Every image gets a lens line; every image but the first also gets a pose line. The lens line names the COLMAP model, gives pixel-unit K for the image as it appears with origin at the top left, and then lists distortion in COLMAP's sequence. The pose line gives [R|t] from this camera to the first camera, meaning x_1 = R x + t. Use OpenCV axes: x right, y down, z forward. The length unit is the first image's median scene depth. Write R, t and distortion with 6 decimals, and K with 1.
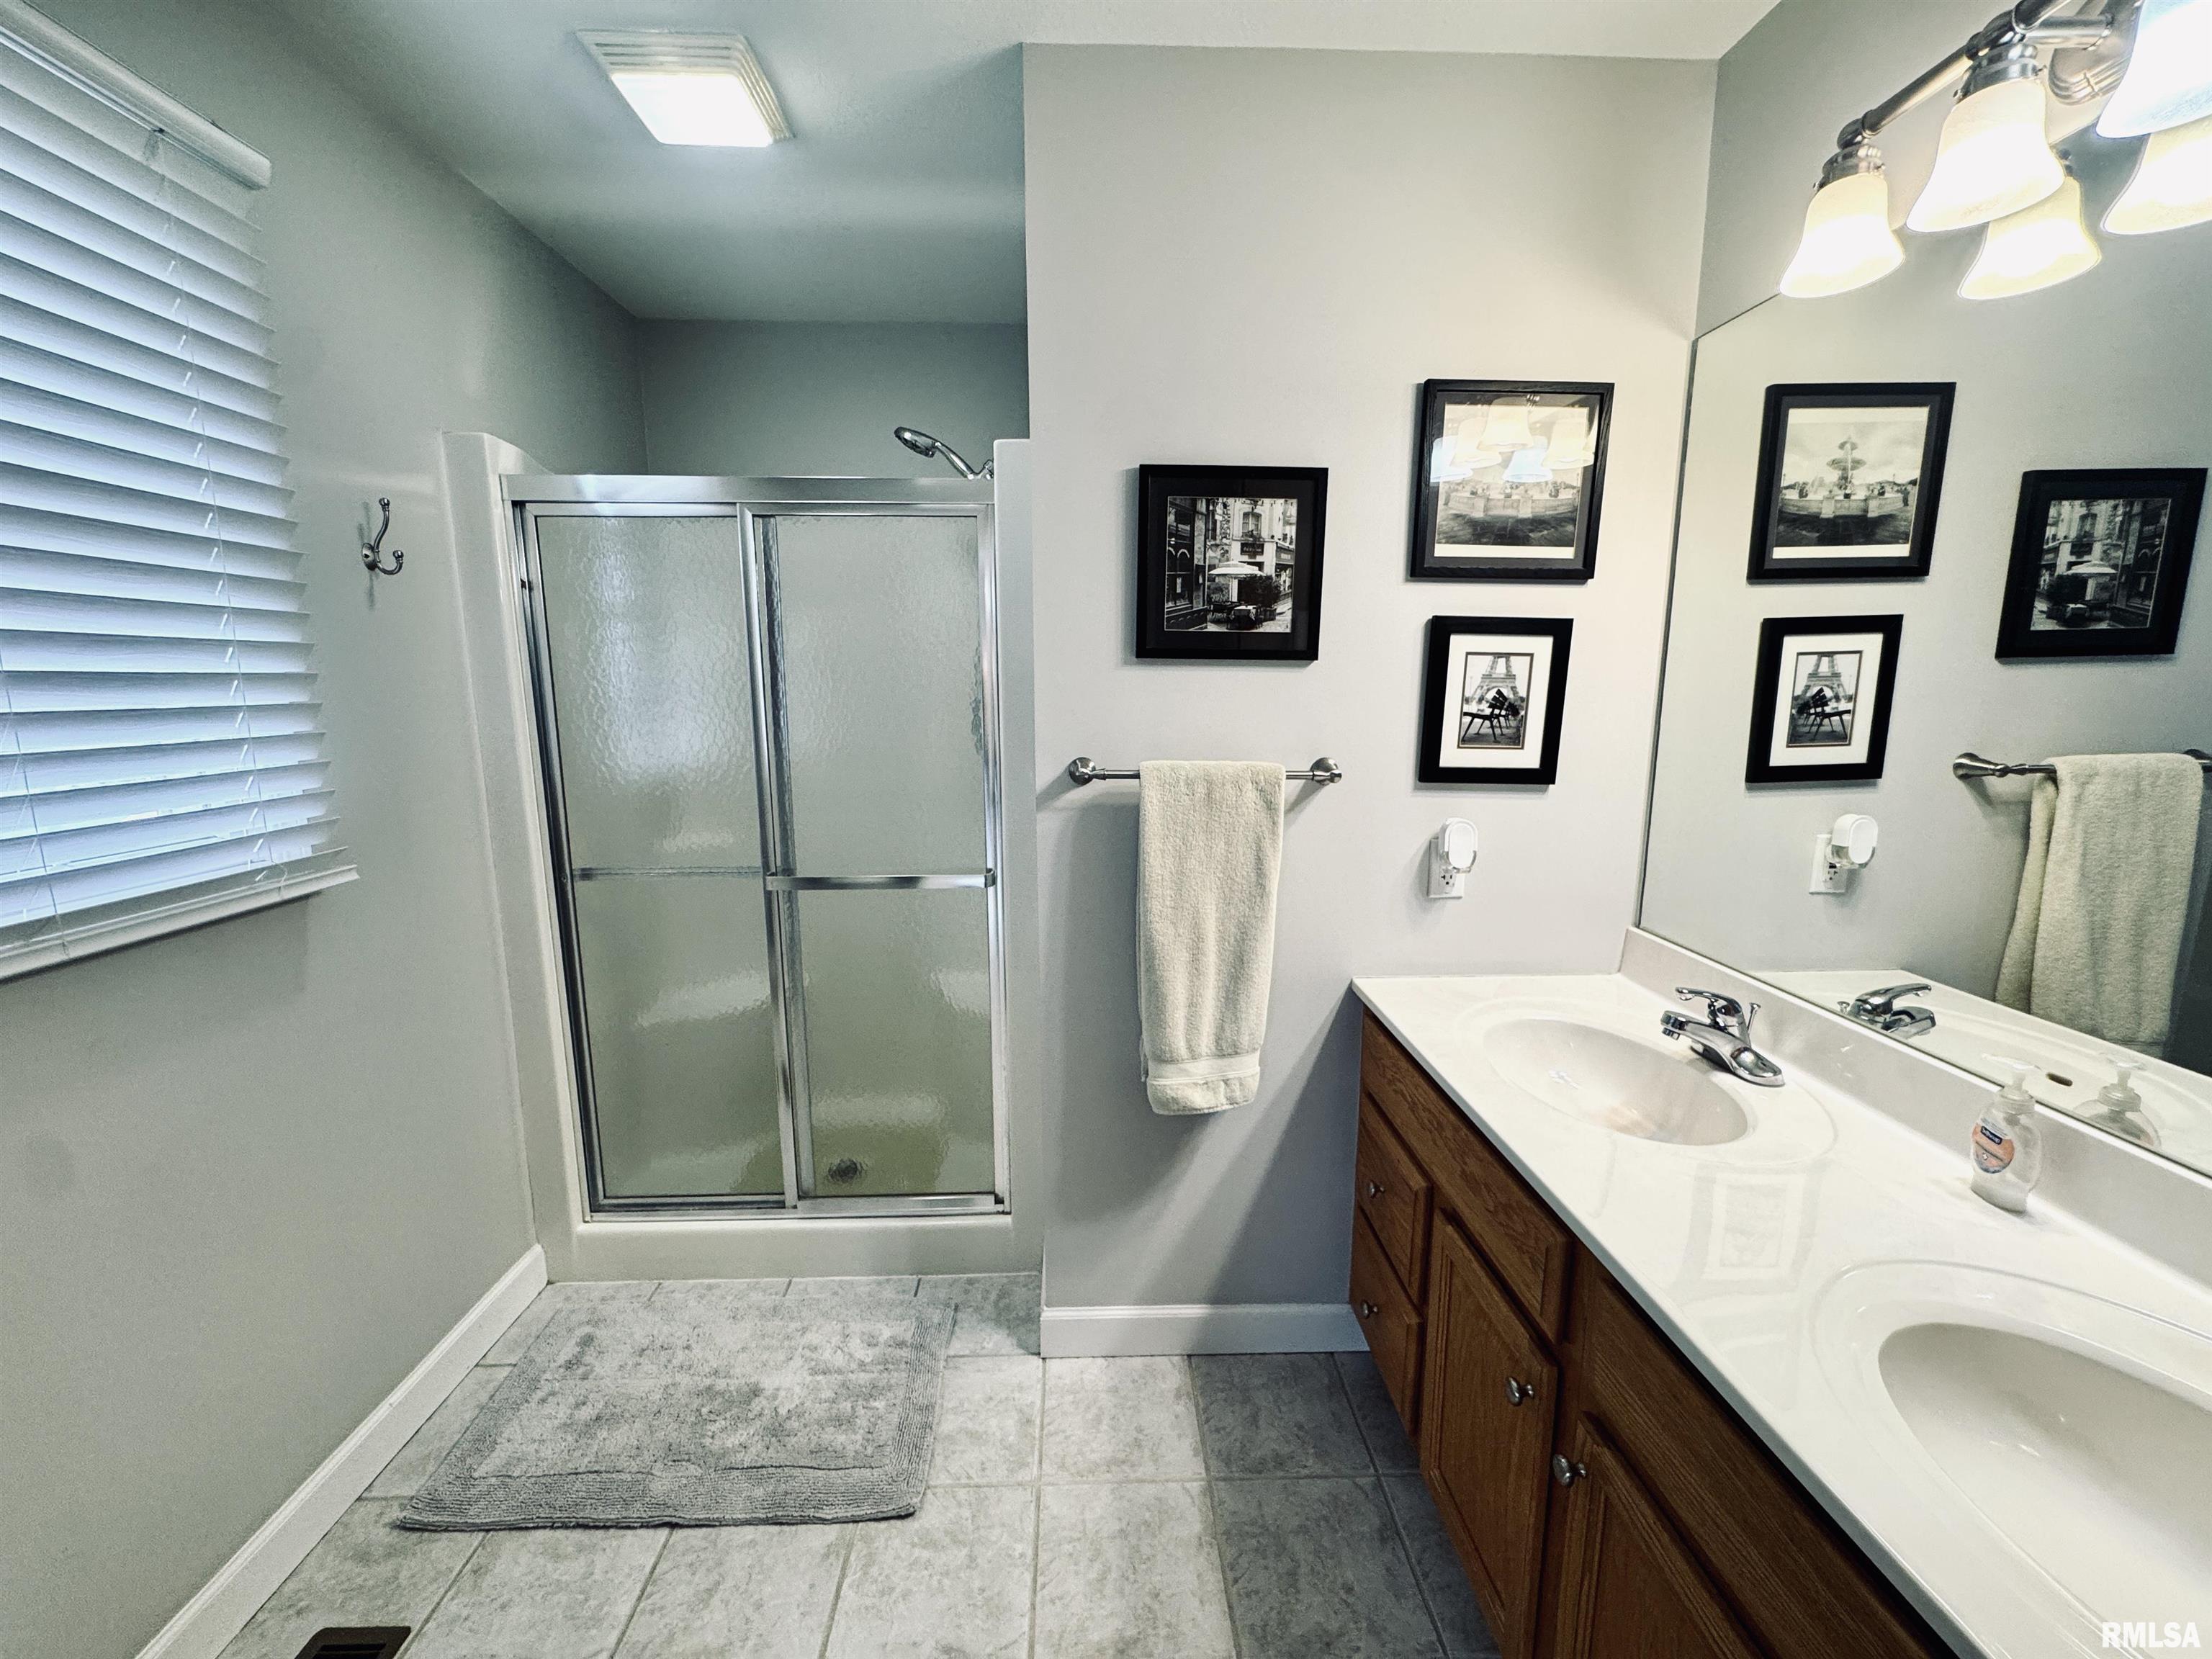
lens RADIAL K [[883.5, 0, 1101.5], [0, 883.5, 823.3], [0, 0, 1]] dist [-0.004365, 0.000850]
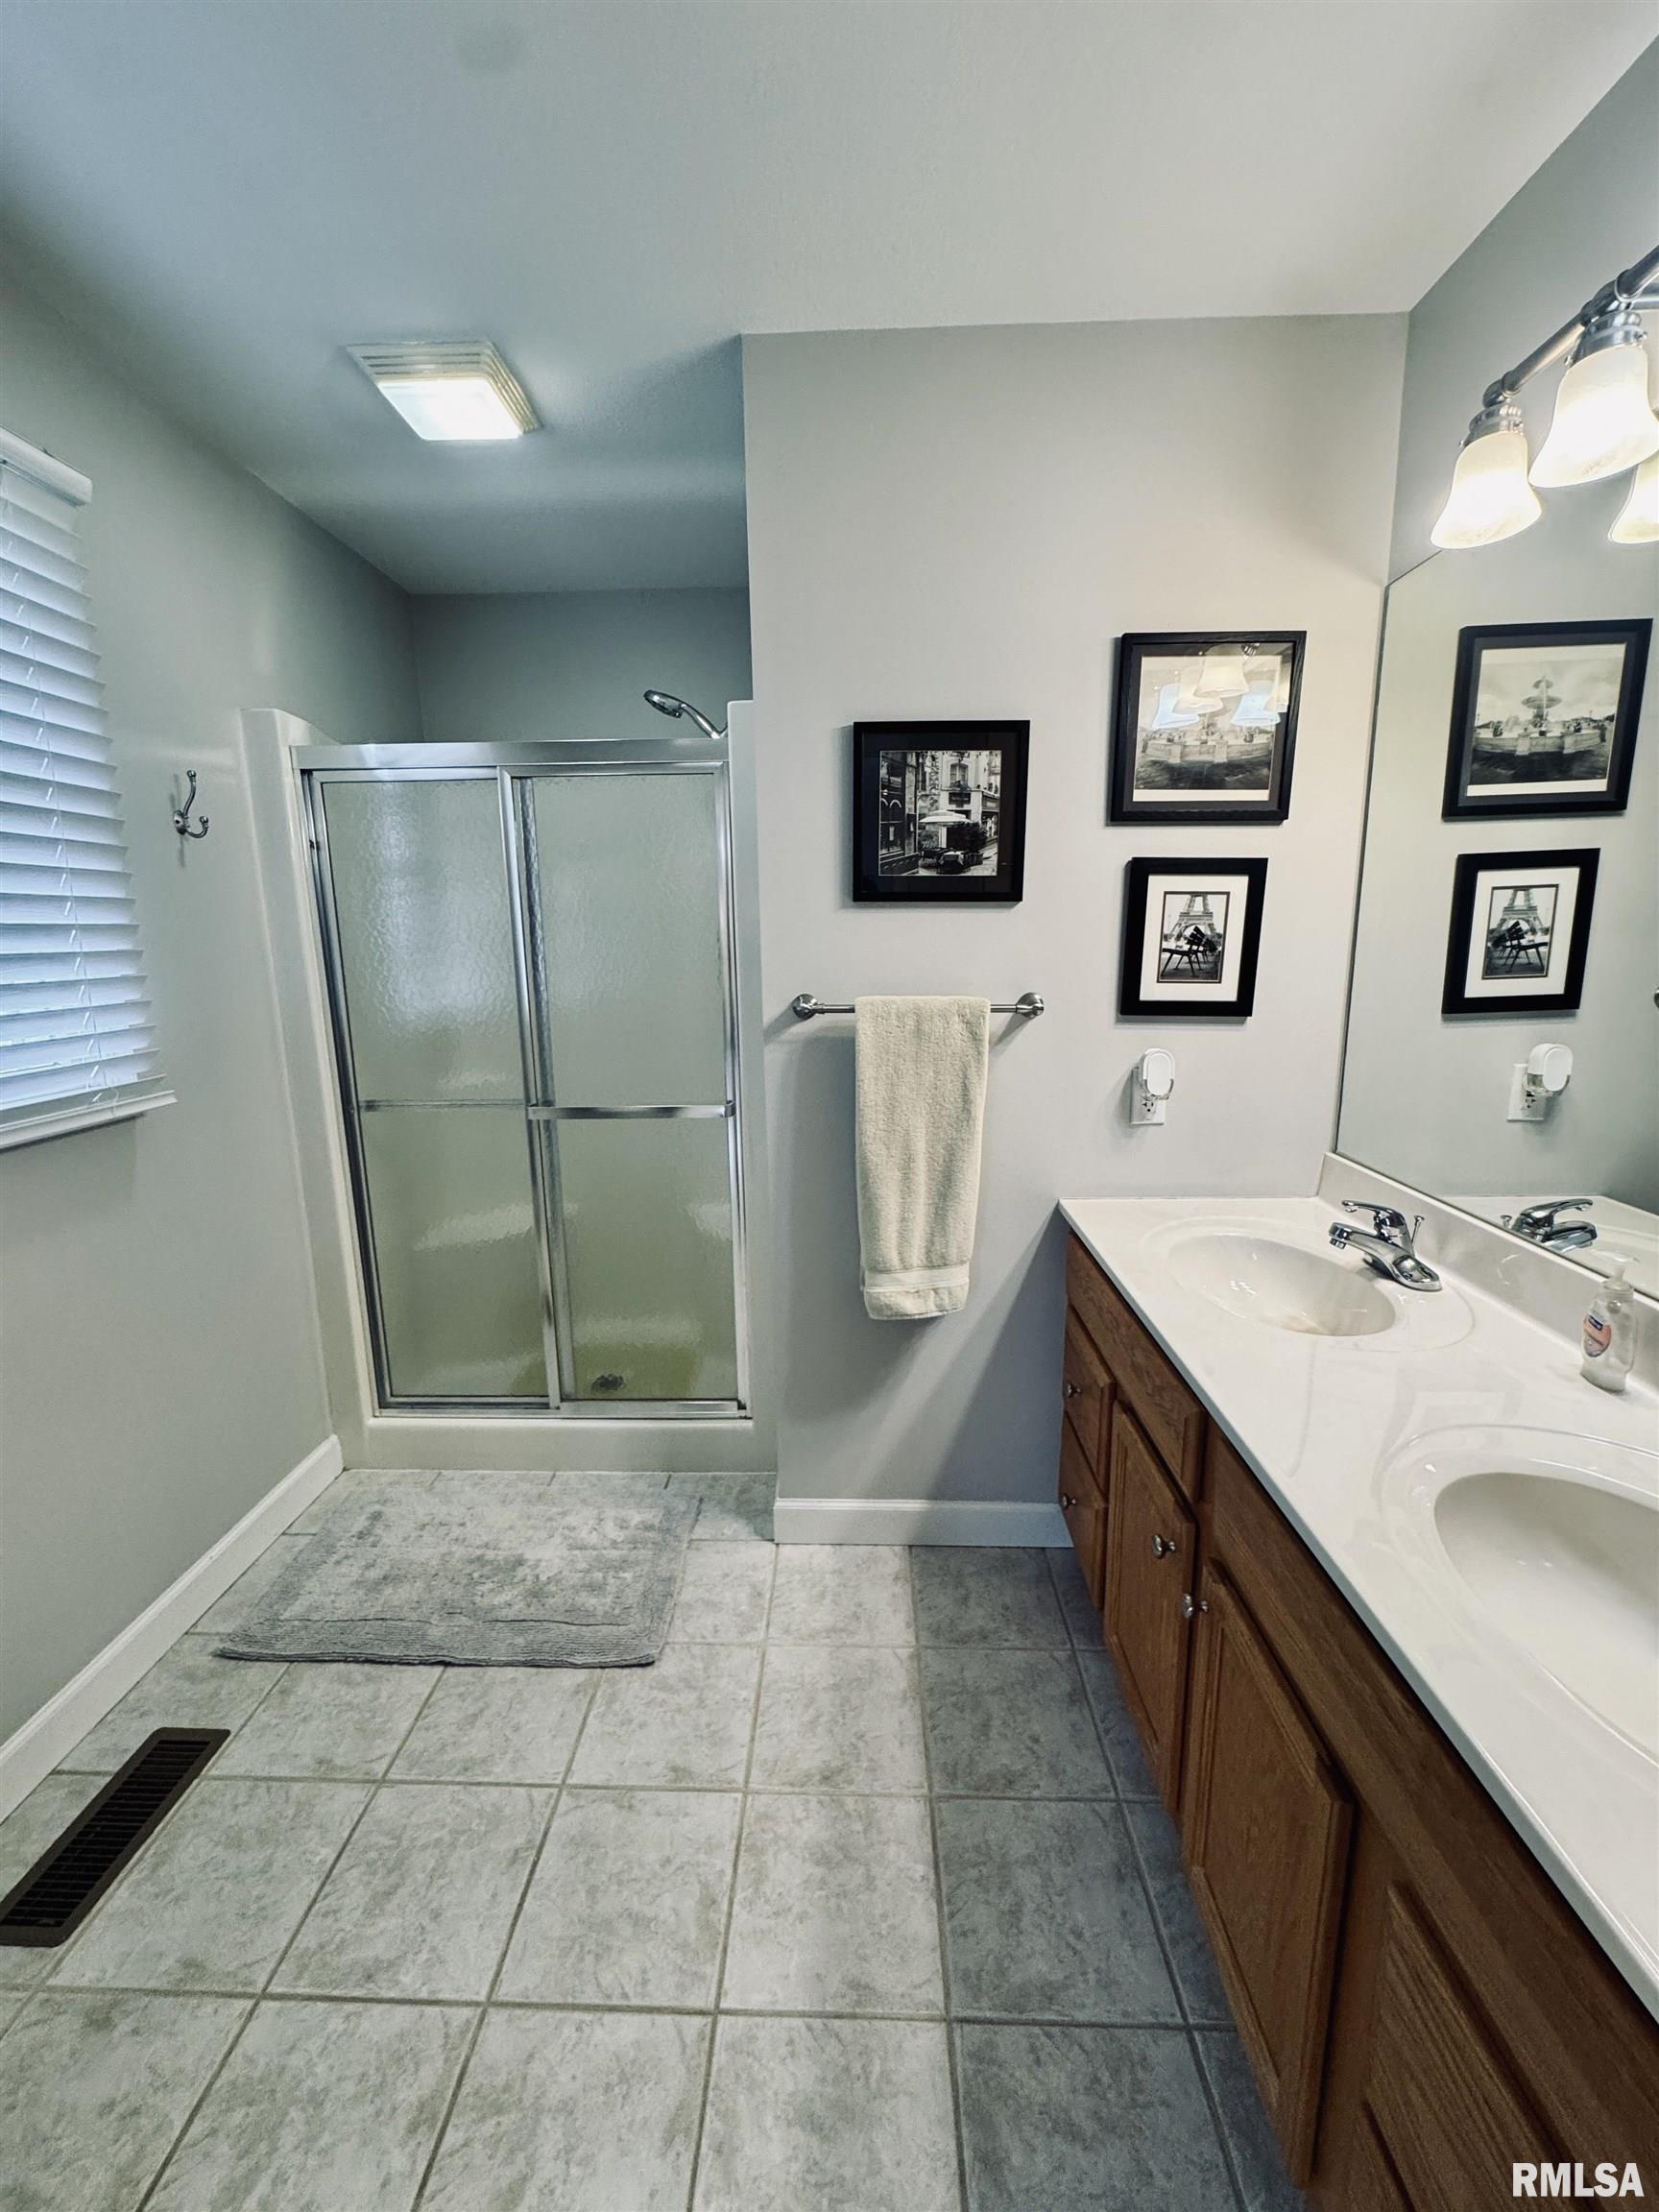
lens RADIAL K [[883.5, 0, 827.6], [0, 883.5, 1098.7], [0, 0, 1]] dist [-0.004365, 0.000850]
pose [[0.997924, -0.000626, -0.064396, 0.079380], [0.002175, 0.999710, 0.023996, 0.029268], [0.064362, -0.024086, 0.997636, -0.092974]]
